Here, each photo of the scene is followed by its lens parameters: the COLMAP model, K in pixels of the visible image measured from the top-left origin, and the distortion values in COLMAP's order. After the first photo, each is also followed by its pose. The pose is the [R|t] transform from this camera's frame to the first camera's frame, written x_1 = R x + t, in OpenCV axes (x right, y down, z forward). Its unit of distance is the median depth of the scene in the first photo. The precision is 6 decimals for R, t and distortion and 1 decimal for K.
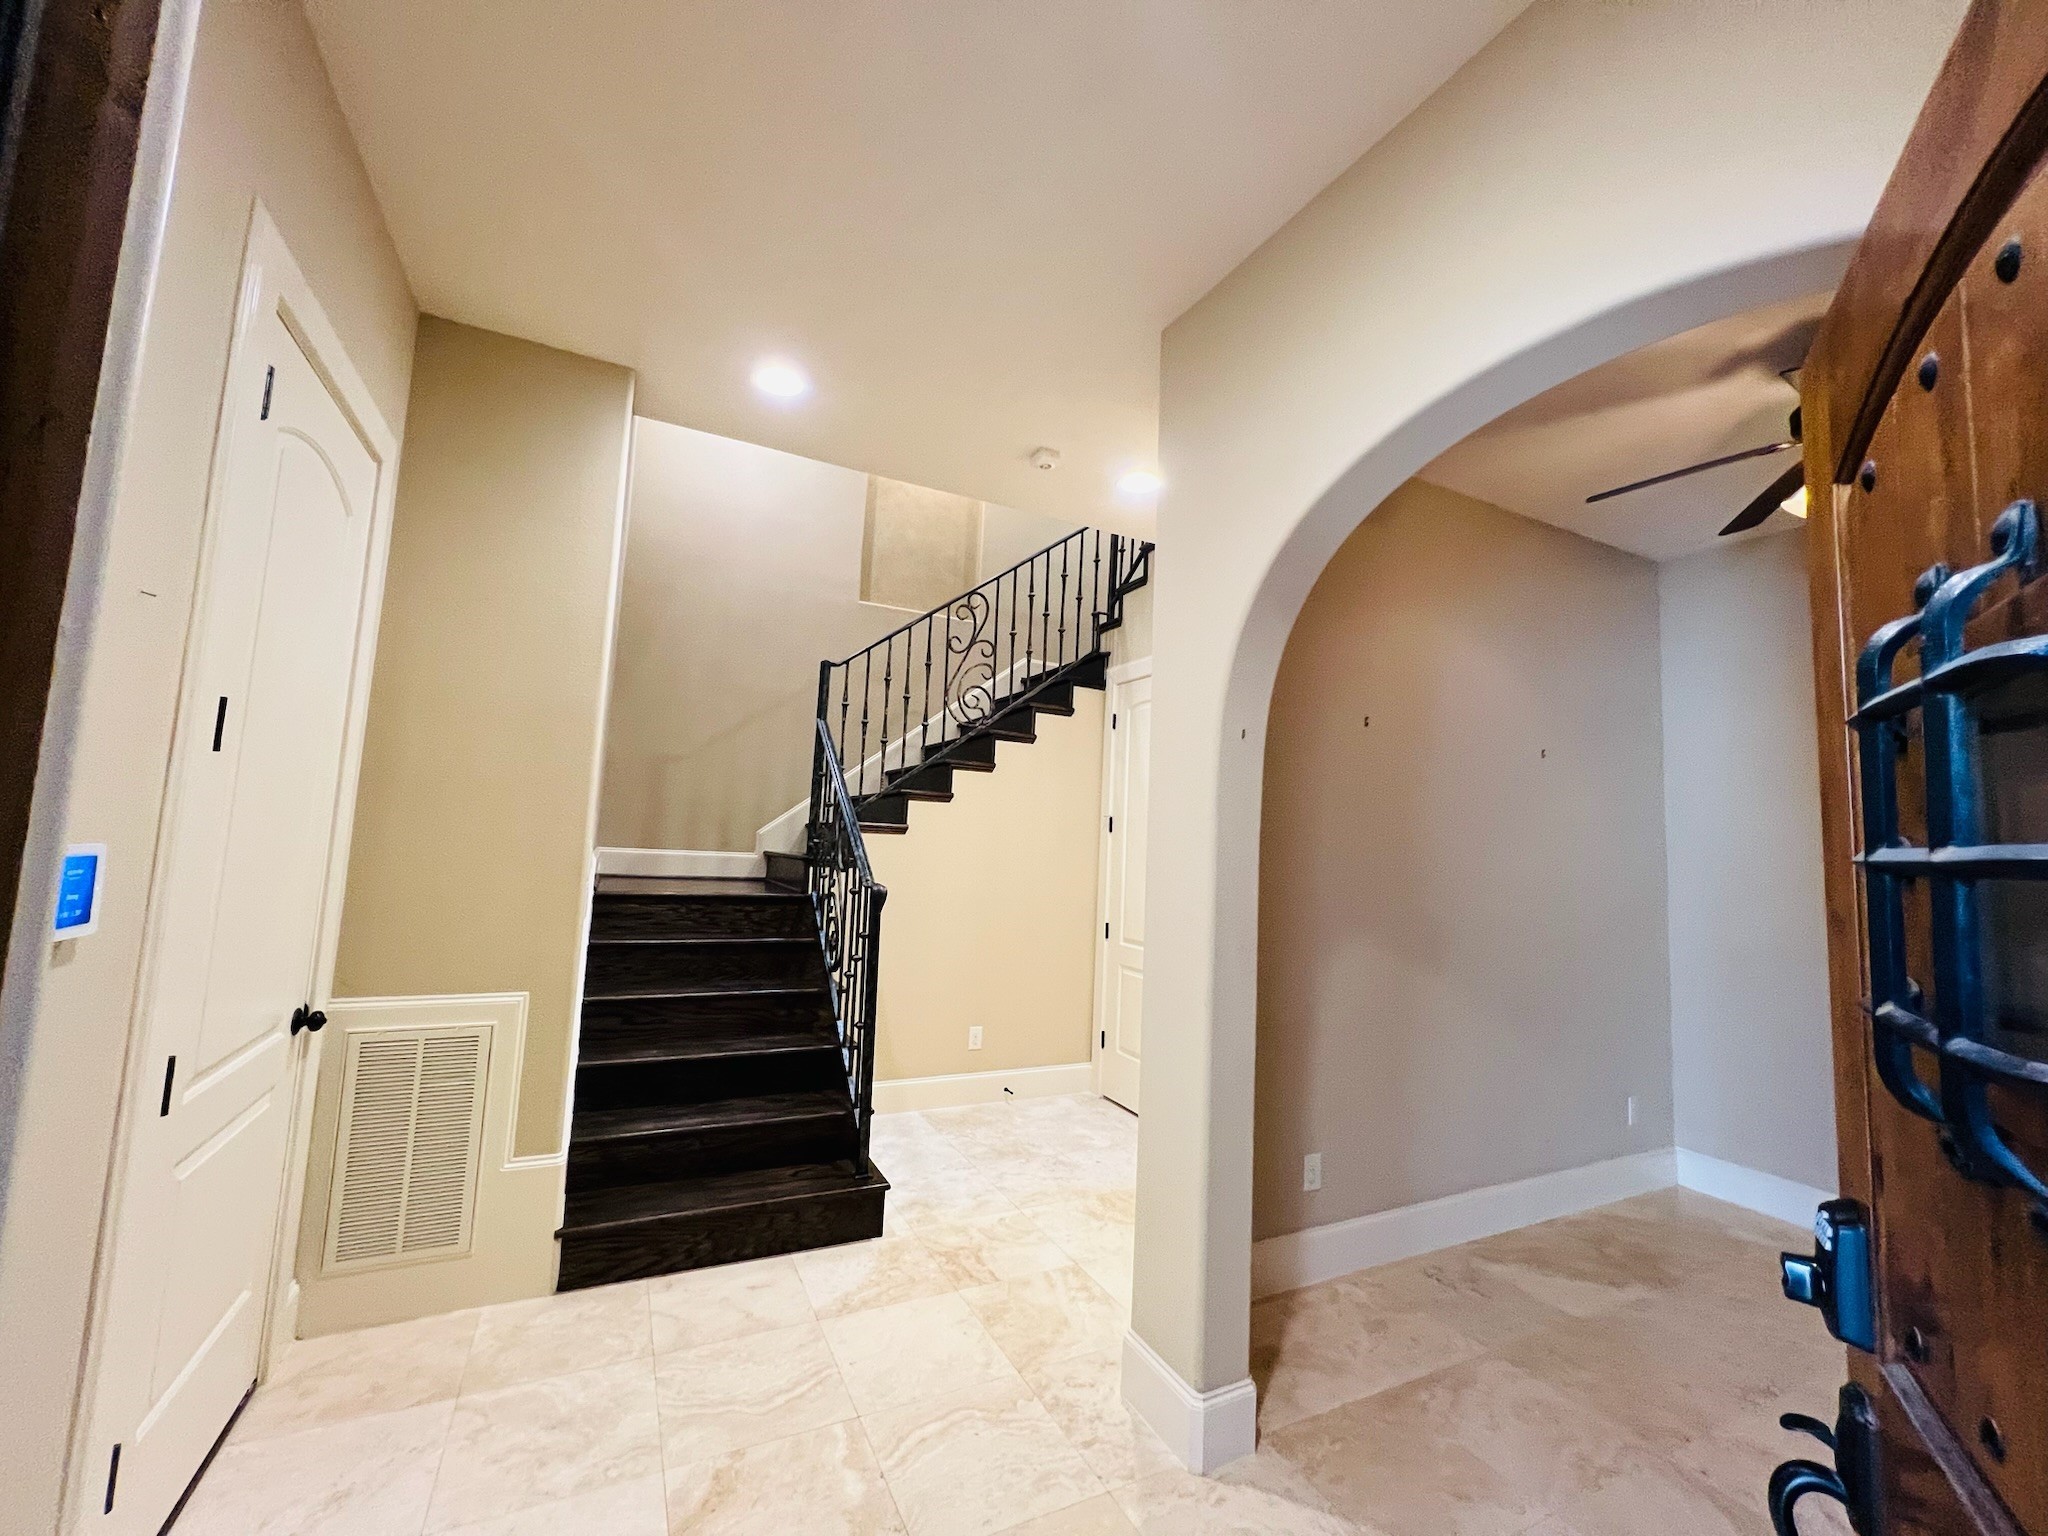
lens RADIAL K [[821.0, 0, 1021.6], [0, 821.0, 761.6], [0, 0, 1]] dist [-0.002620, 0.000290]
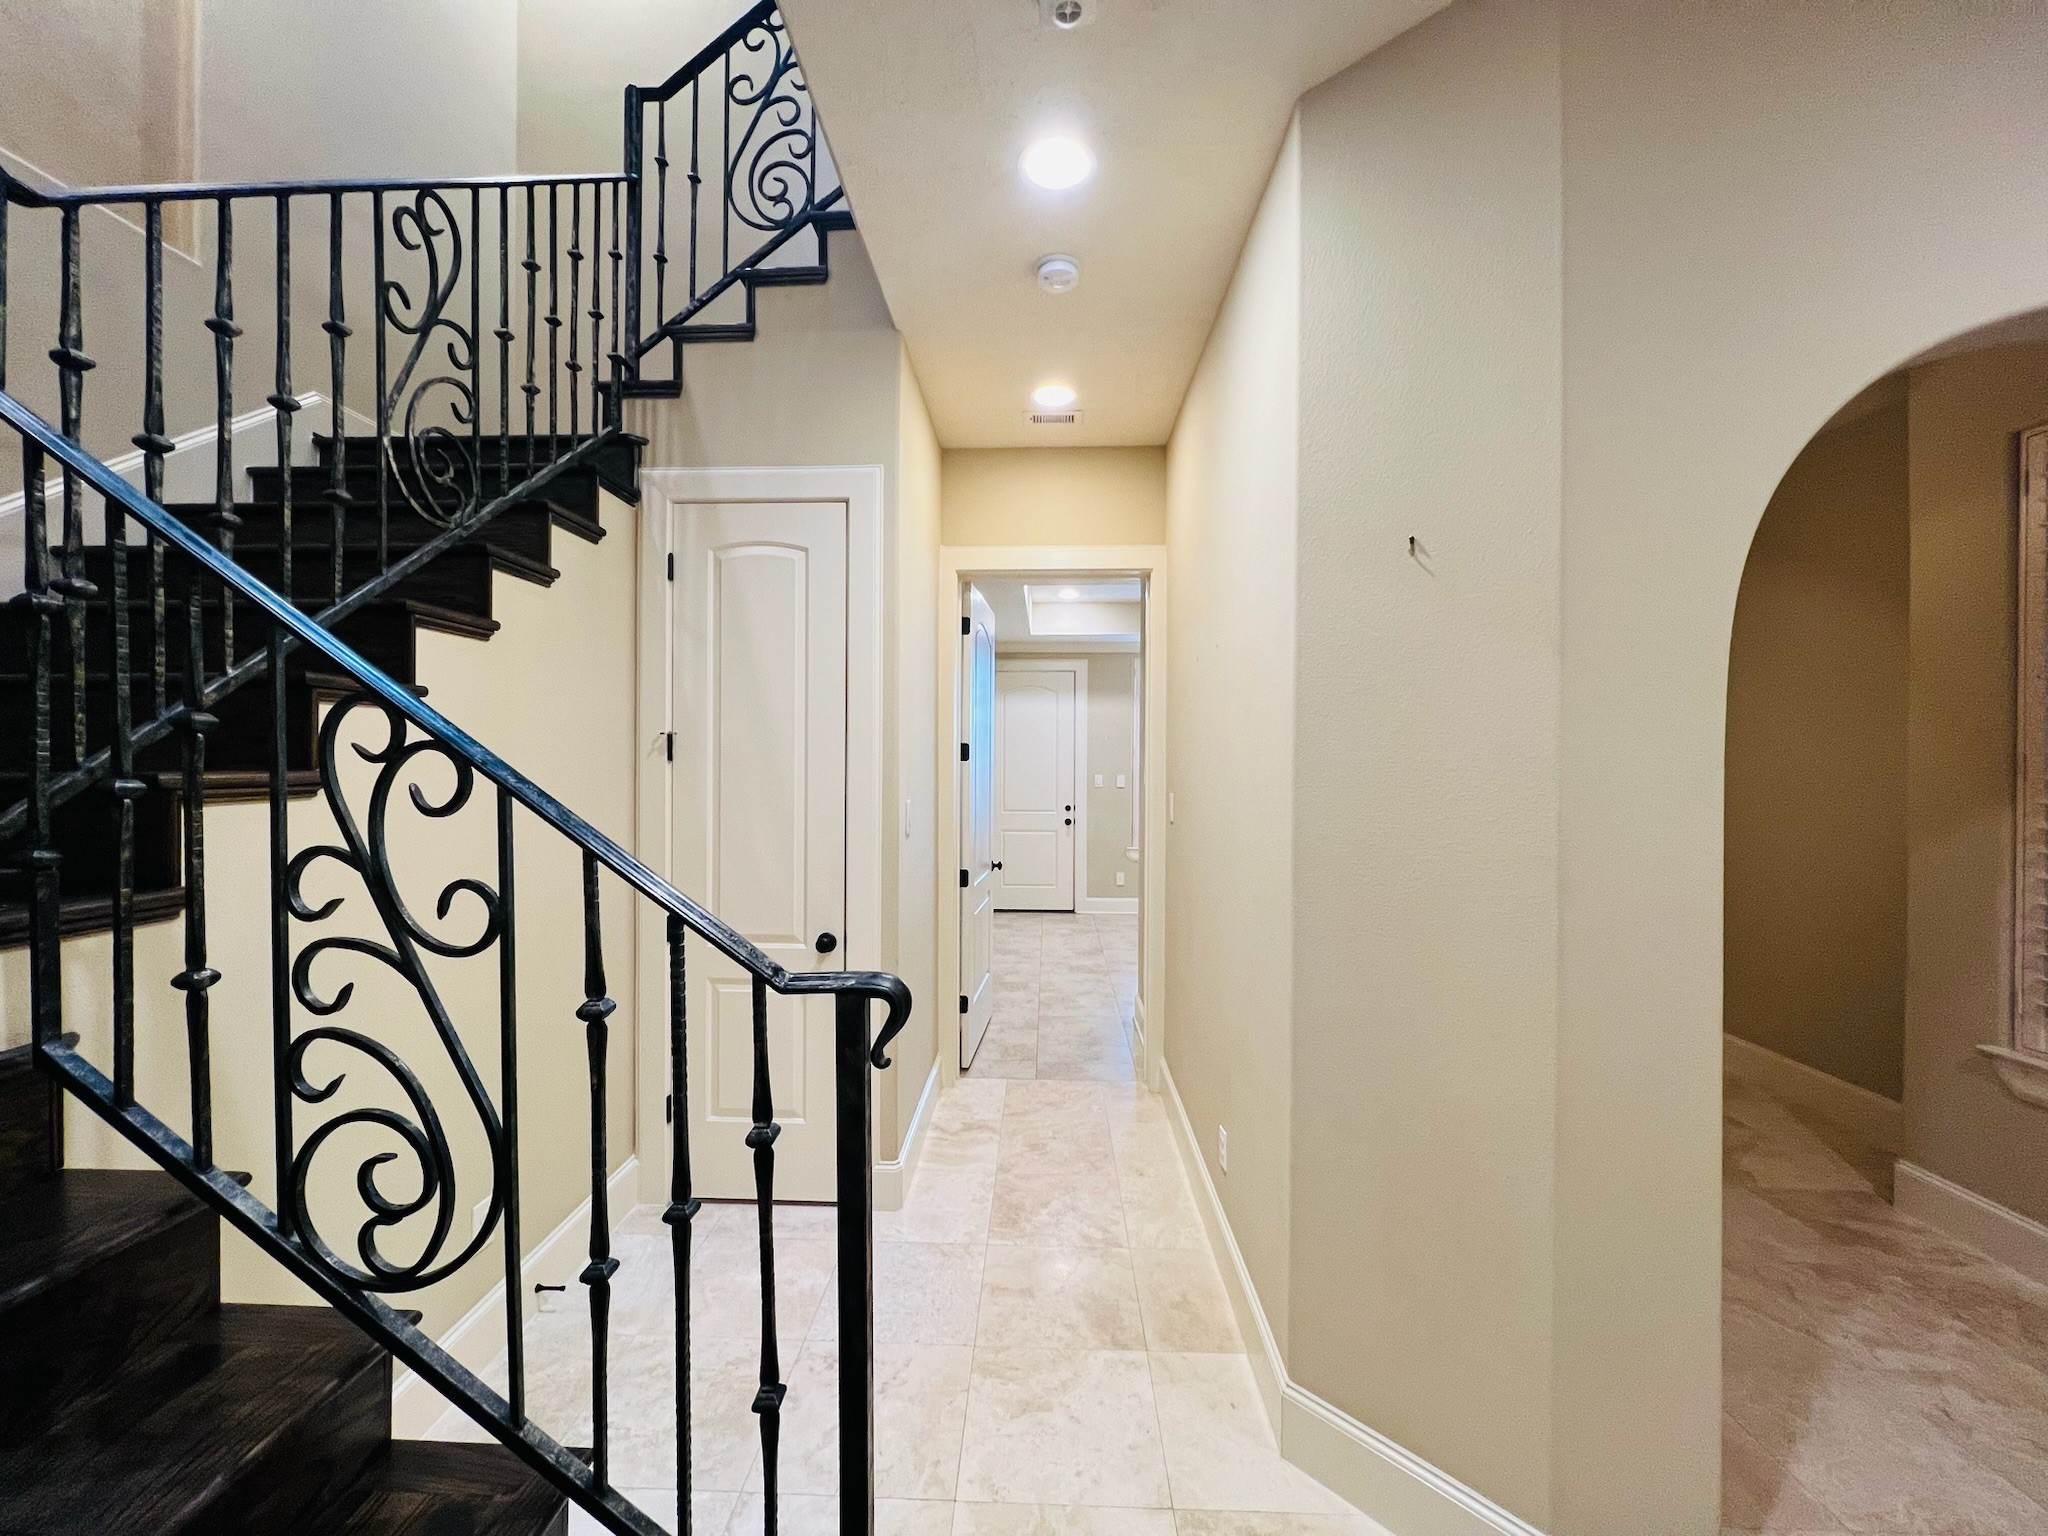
lens RADIAL K [[821.0, 0, 1021.6], [0, 821.0, 761.6], [0, 0, 1]] dist [-0.002620, 0.000290]
pose [[0.477443, -0.045280, 0.877495, -0.403407], [-0.065605, 0.994047, 0.086989, 0.028646], [-0.876210, -0.099101, 0.471630, 0.736173]]
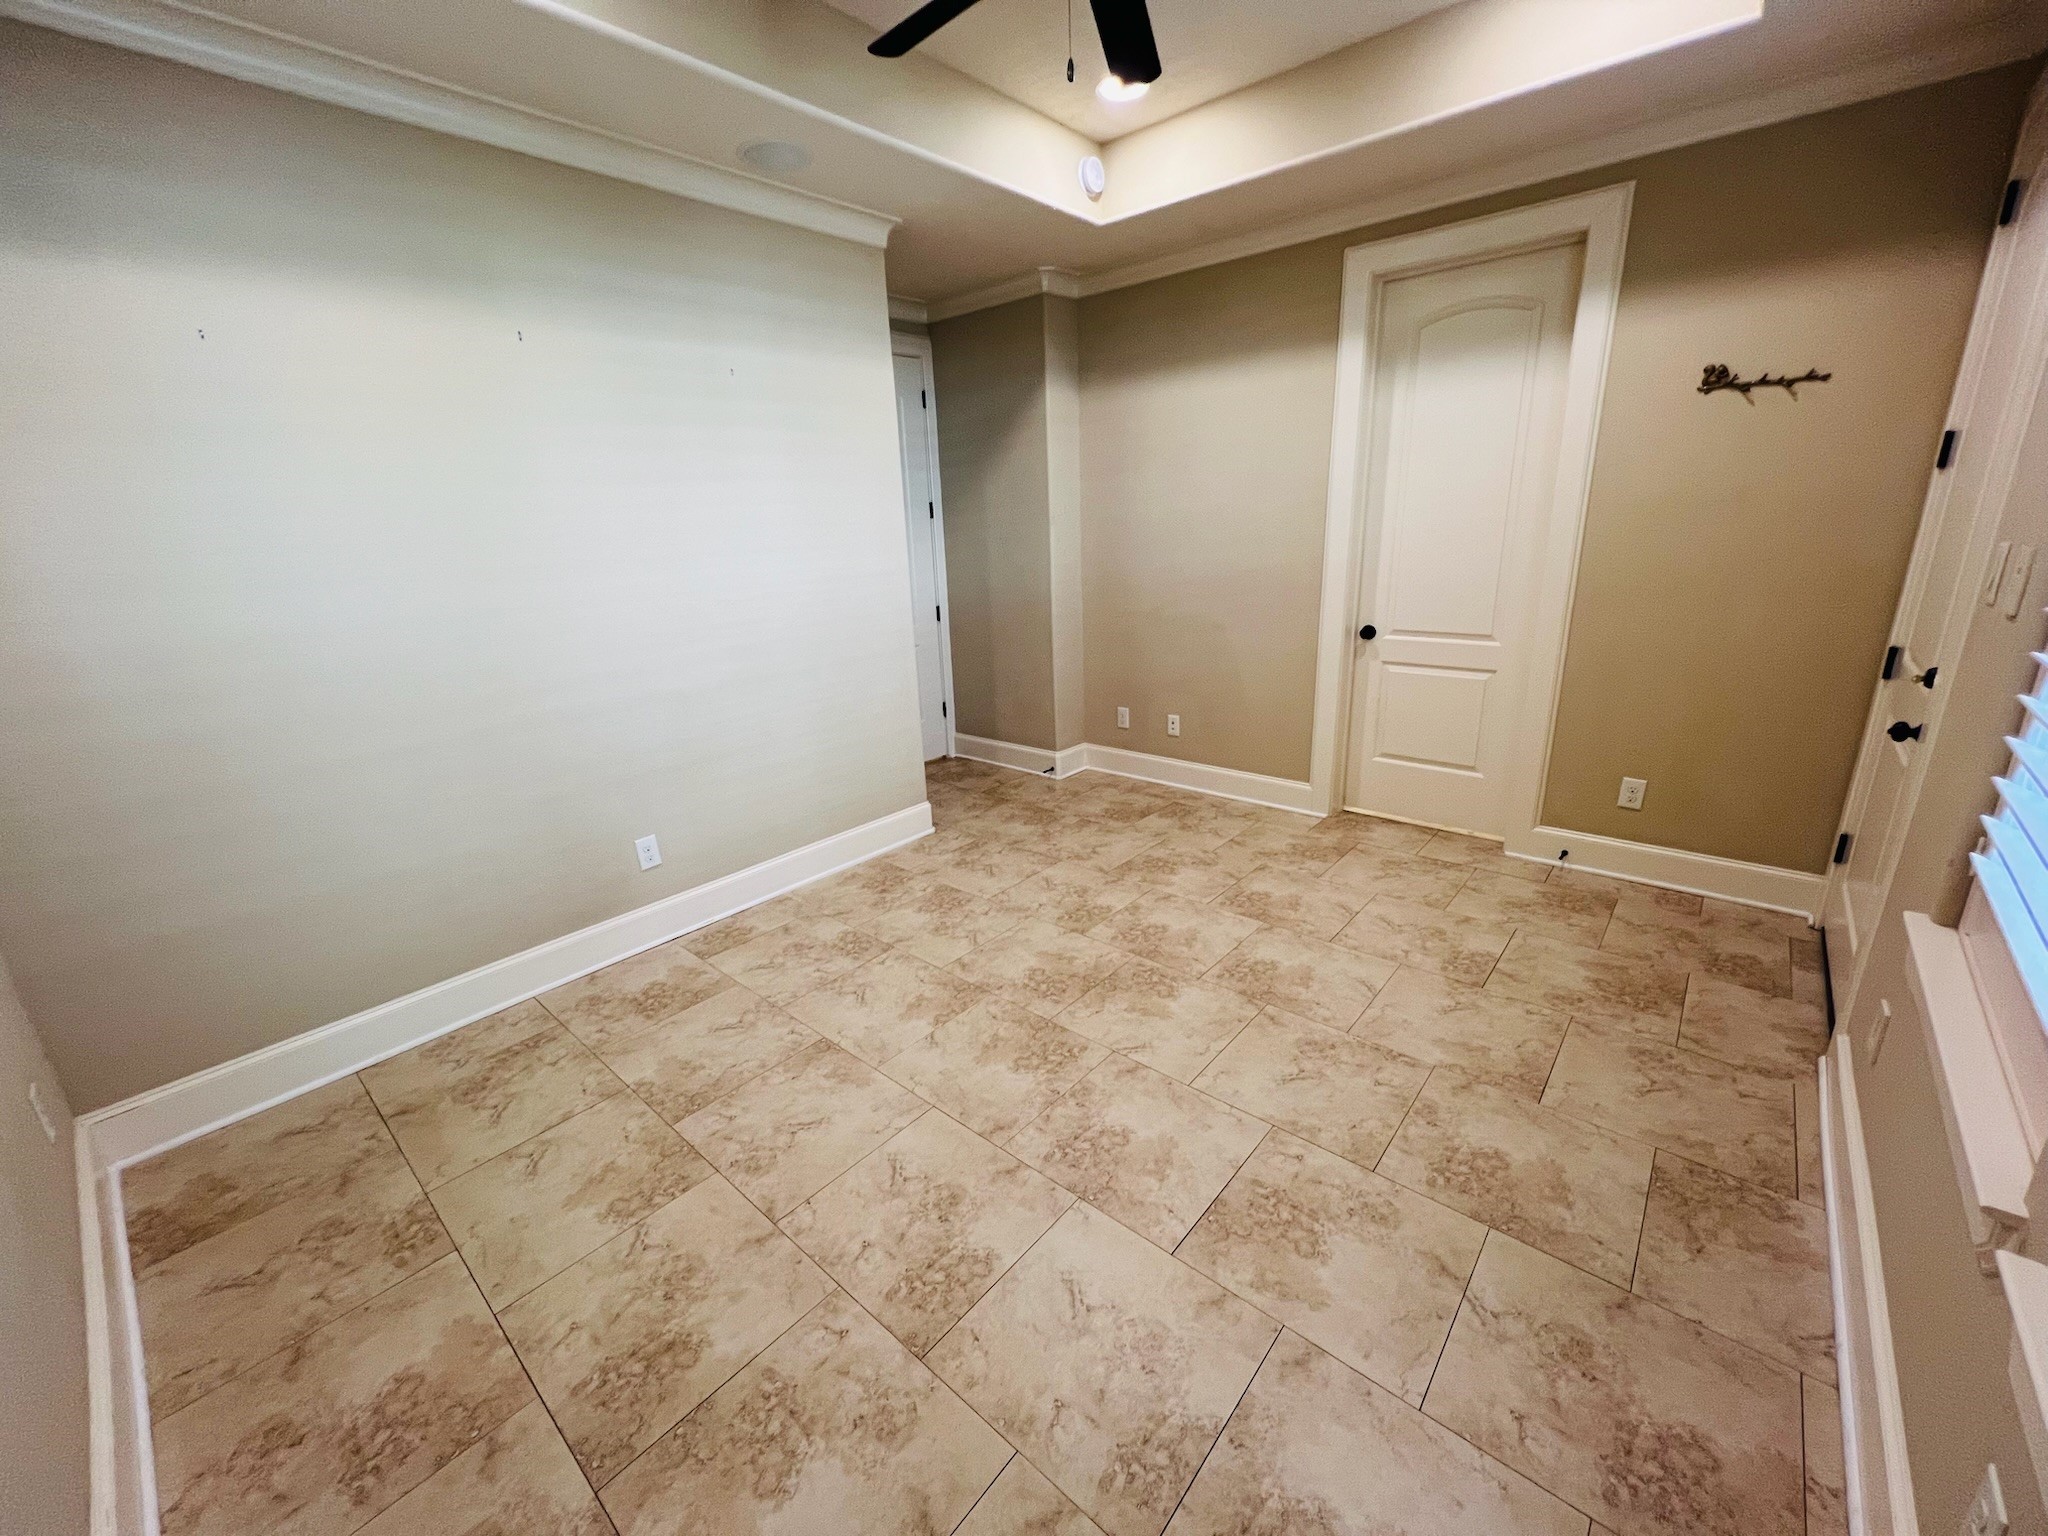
lens RADIAL K [[838.7, 0, 1024.0], [0, 838.7, 768.0], [0, 0, 1]] dist [-0.025477, 0.021499]
pose [[0.378352, 0.214094, -0.900563, 2.400850], [0.143626, 0.947525, 0.285600, 0.133378], [0.914451, -0.237402, 0.327749, 0.911927]]
